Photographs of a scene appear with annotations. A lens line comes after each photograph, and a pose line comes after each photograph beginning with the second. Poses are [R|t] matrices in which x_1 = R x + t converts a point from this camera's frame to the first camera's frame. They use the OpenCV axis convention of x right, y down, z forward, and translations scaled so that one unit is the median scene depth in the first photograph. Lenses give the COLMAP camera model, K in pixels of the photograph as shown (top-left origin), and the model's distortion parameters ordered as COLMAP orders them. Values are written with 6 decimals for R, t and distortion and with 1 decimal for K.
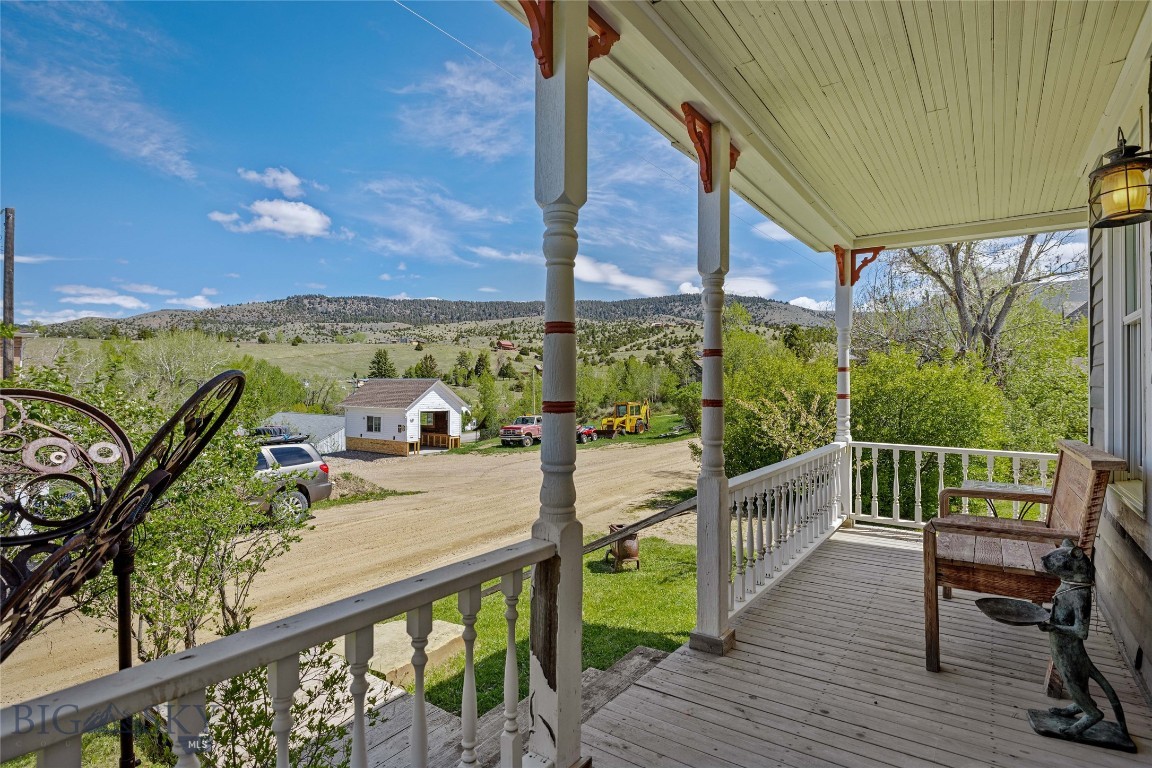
lens RADIAL K [[580.3, 0, 576.0], [0, 580.3, 384.0], [0, 0, 1]] dist [0.002664, 0.000437]
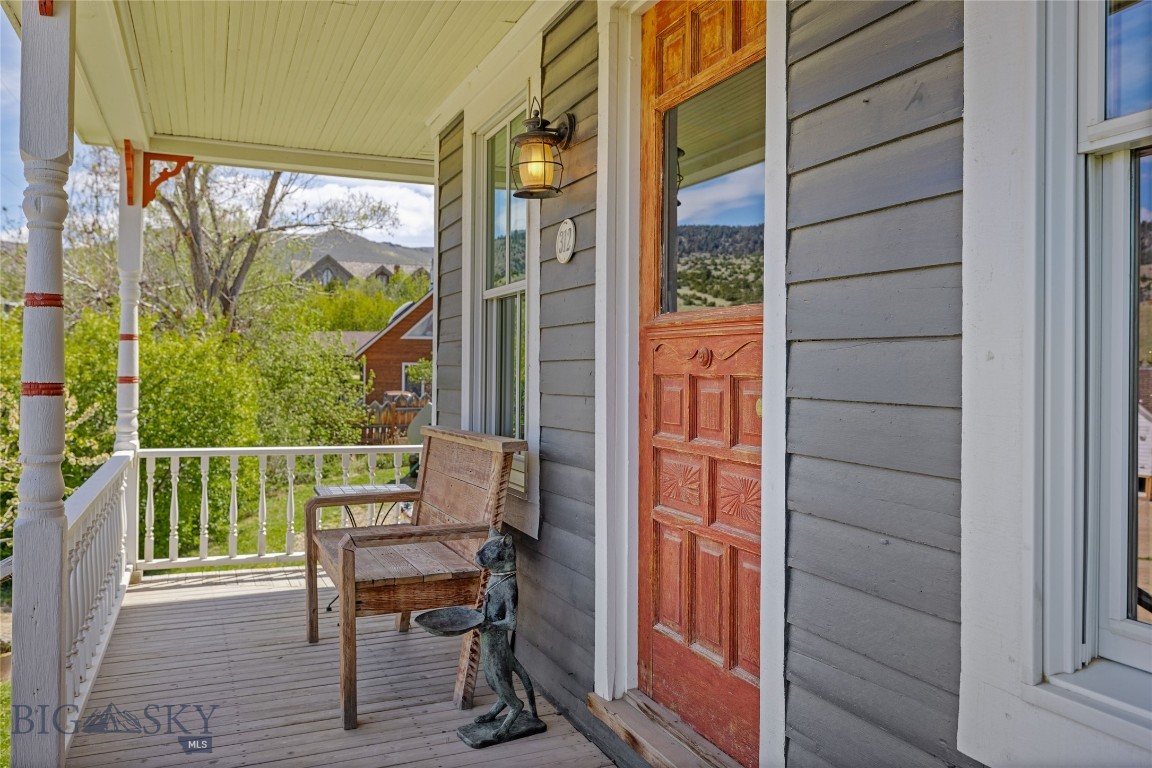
lens RADIAL K [[923.1, 0, 576.2], [0, 923.1, 372.3], [0, 0, 1]] dist [0.004283, -0.002745]
pose [[0.537645, -0.000451, 0.843171, -0.135841], [-0.007957, 0.999953, 0.005608, 0.004056], [-0.843134, -0.009724, 0.537616, 0.044240]]
